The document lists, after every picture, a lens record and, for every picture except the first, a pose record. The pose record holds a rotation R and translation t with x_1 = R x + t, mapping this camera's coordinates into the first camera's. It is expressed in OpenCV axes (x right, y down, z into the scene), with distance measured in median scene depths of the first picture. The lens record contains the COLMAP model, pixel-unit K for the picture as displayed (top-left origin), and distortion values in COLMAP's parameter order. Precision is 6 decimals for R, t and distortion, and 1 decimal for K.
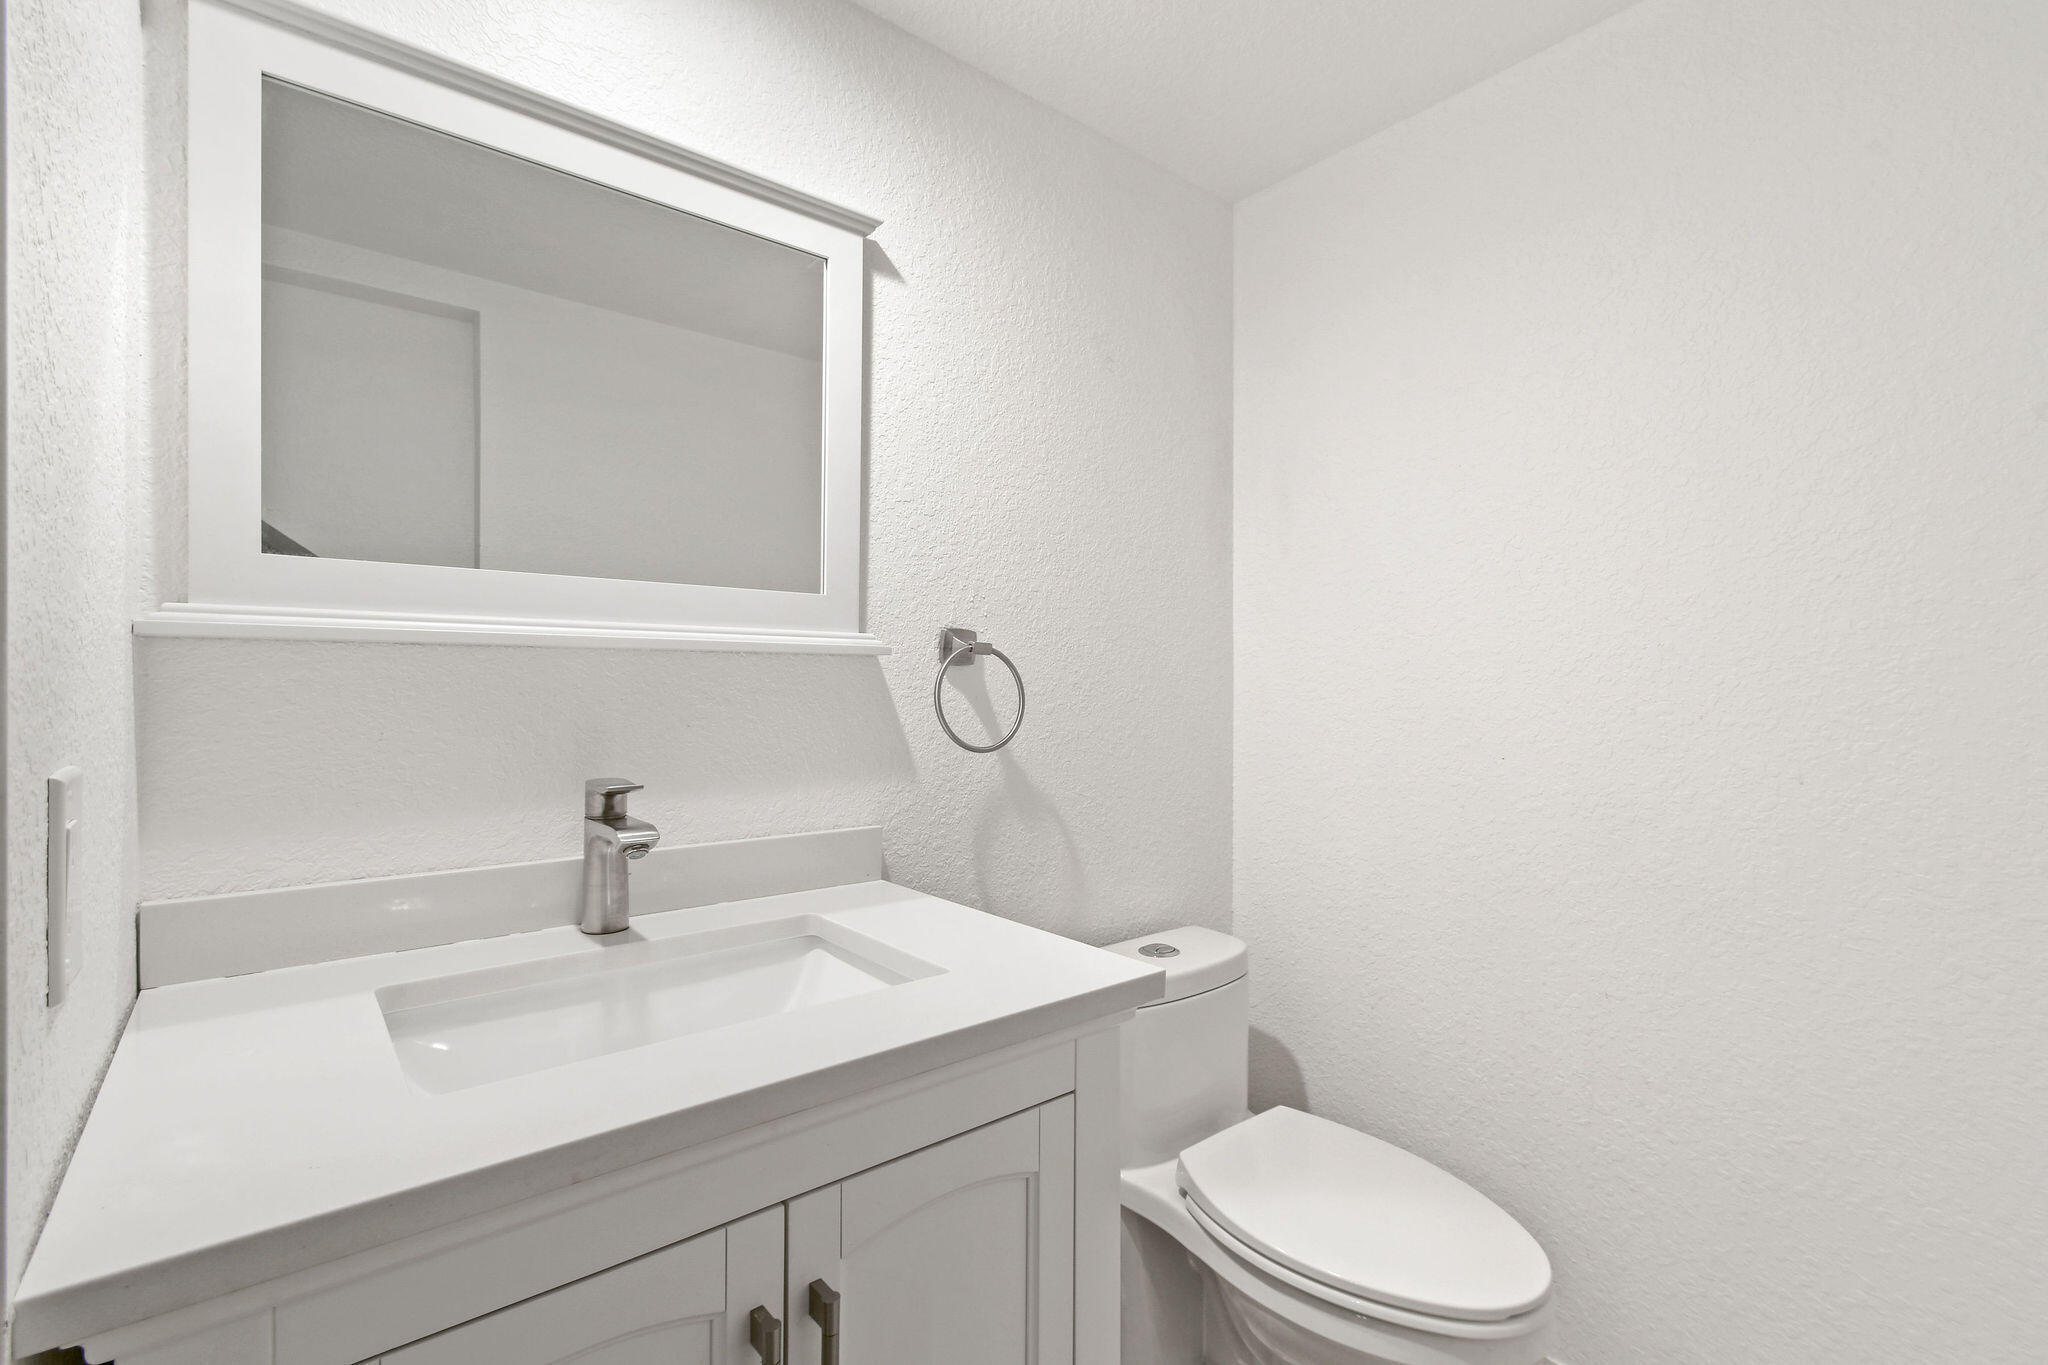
lens RADIAL K [[915.6, 0, 1015.1], [0, 915.6, 686.0], [0, 0, 1]] dist [-0.000812, -0.000501]
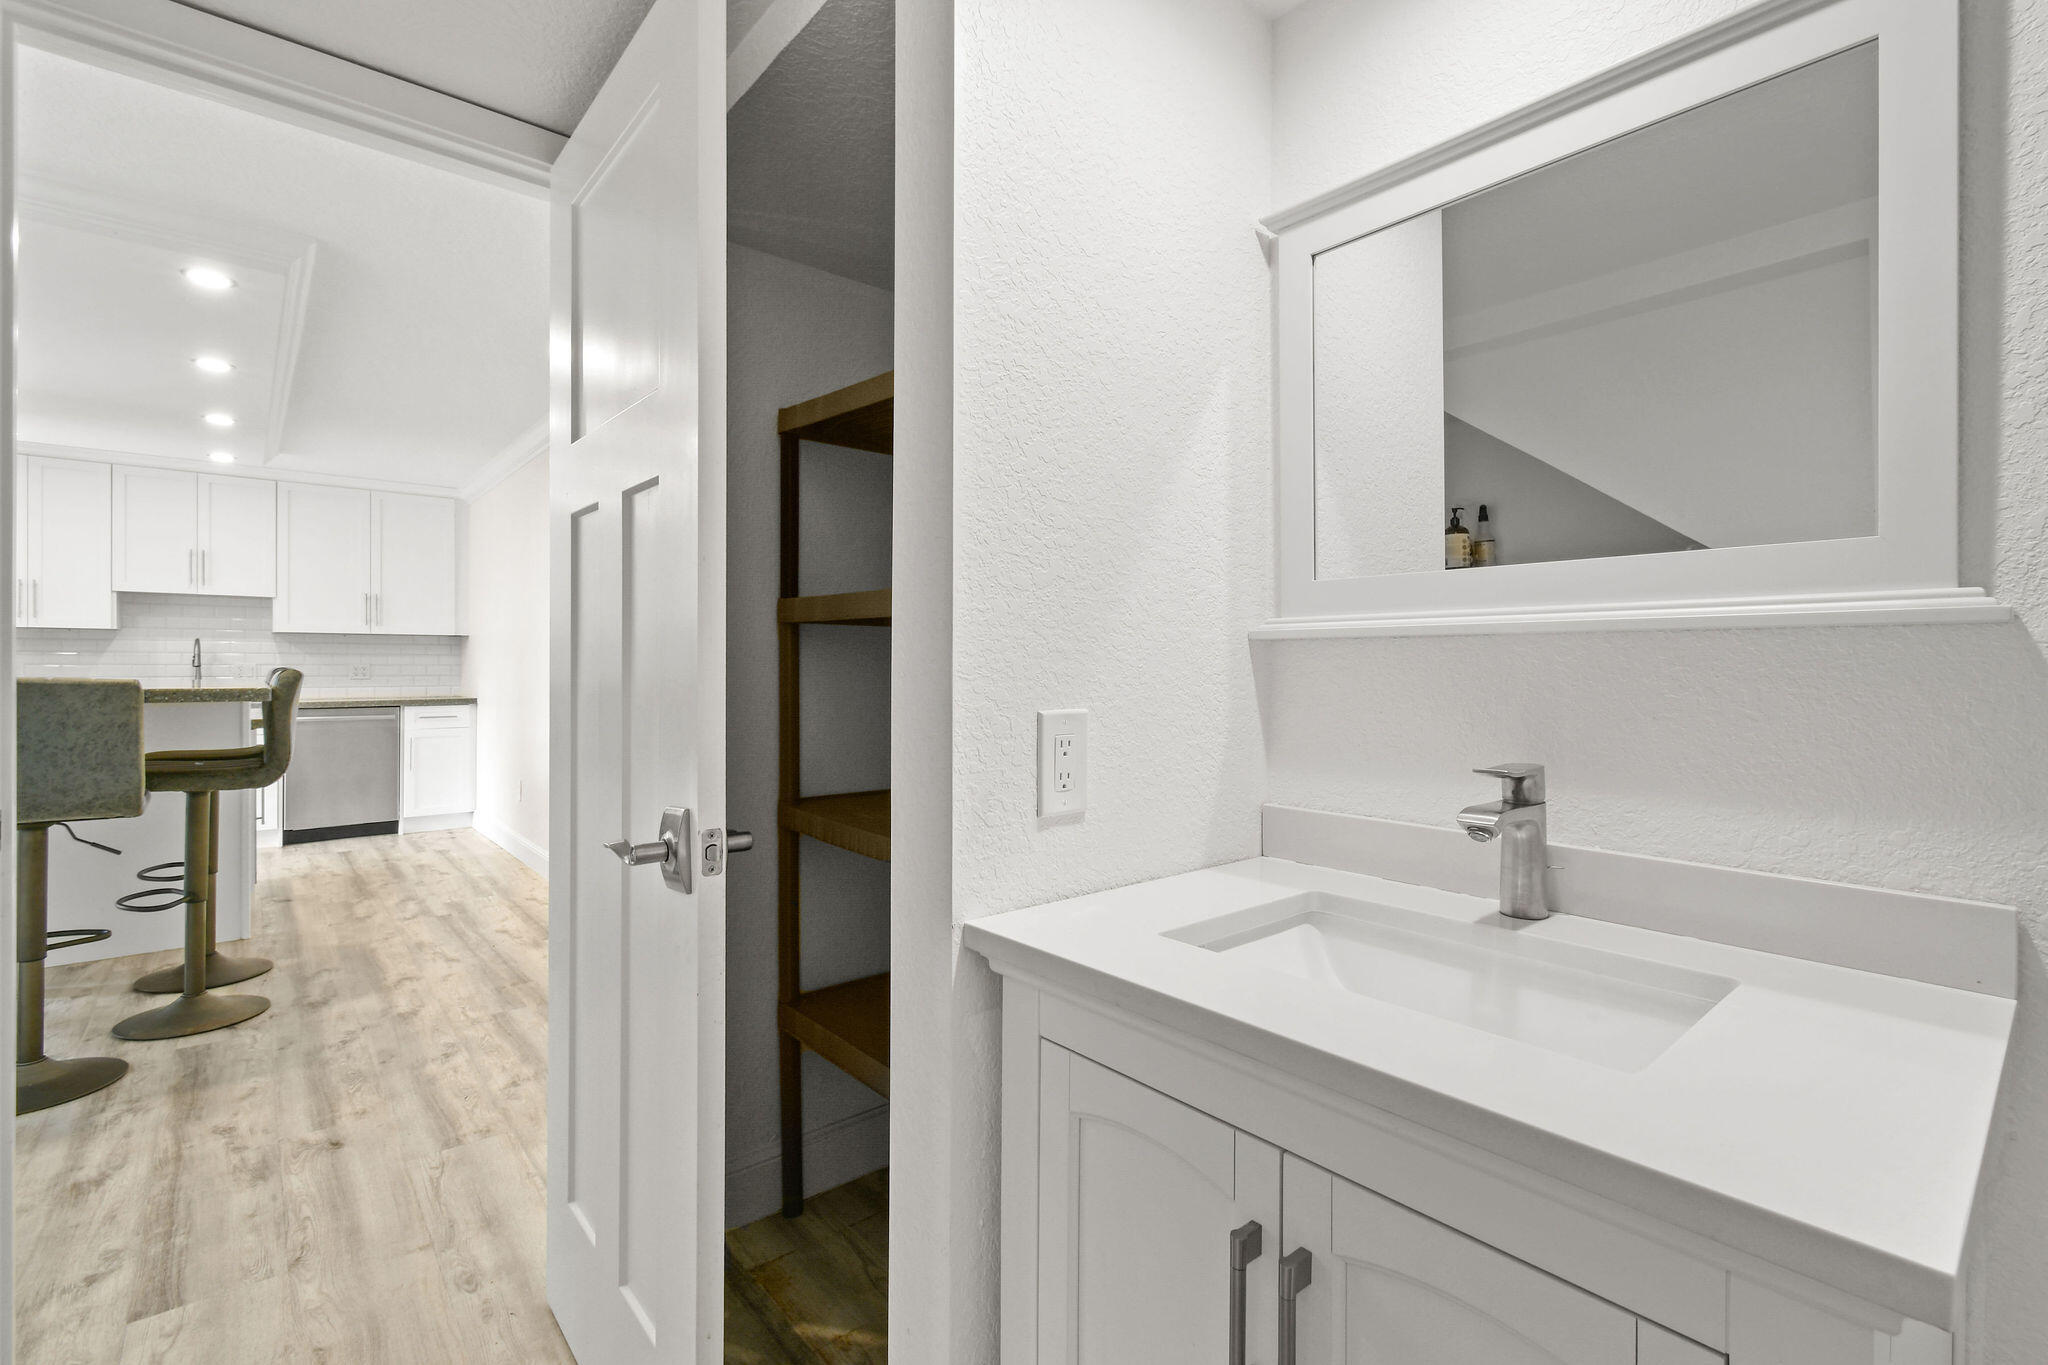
lens RADIAL K [[915.6, 0, 1052.6], [0, 915.6, 662.2], [0, 0, 1]] dist [-0.000812, -0.000501]
pose [[0.034596, -0.009666, -0.999355, 0.339684], [-0.002913, 0.999948, -0.009772, 0.000931], [0.999397, 0.003249, 0.034566, 0.286534]]
